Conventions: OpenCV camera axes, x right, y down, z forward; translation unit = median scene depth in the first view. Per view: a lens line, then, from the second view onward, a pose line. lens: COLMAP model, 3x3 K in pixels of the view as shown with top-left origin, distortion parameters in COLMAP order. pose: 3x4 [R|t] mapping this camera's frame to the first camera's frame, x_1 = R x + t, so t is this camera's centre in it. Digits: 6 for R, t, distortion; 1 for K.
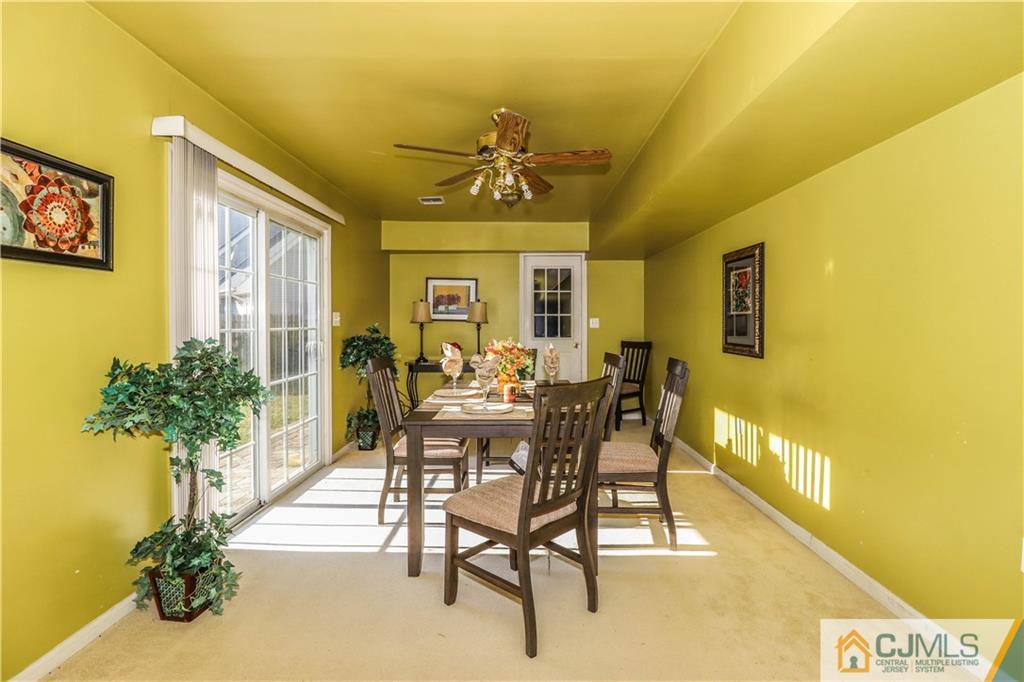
lens RADIAL K [[483.7, 0, 515.2], [0, 483.7, 338.3], [0, 0, 1]] dist [0.000224, -0.012574]
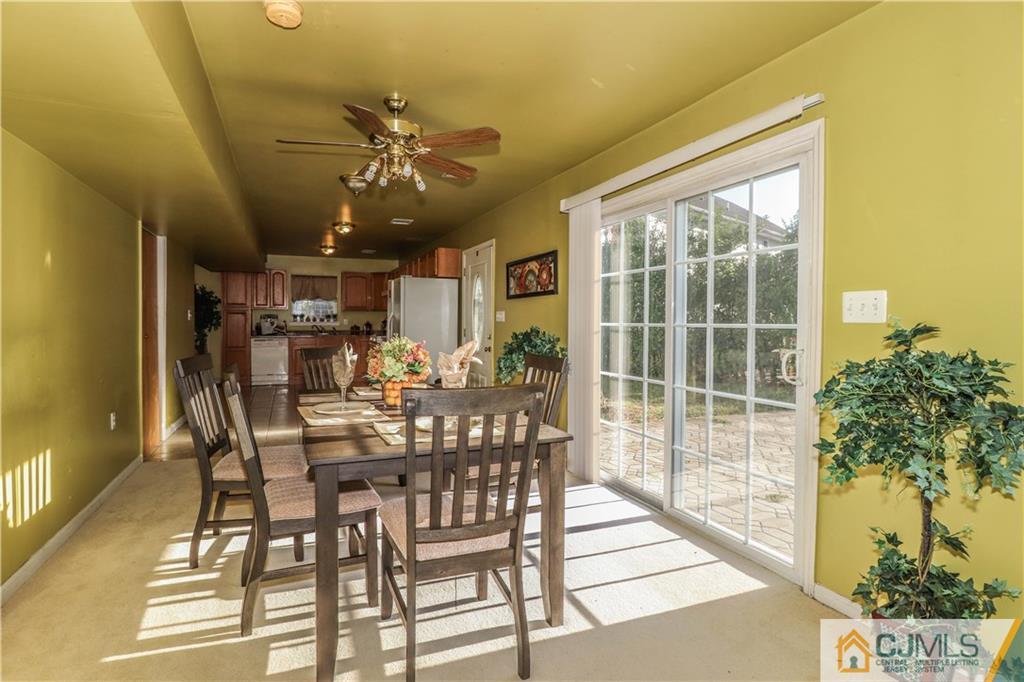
lens RADIAL K [[519.0, 0, 511.8], [0, 519.0, 323.2], [0, 0, 1]] dist [0.001310, 0.000158]
pose [[-0.913367, -0.000210, -0.407138, 0.092335], [-0.015478, 0.999295, 0.034207, -0.028763], [0.406844, 0.037545, -0.912726, 0.987055]]
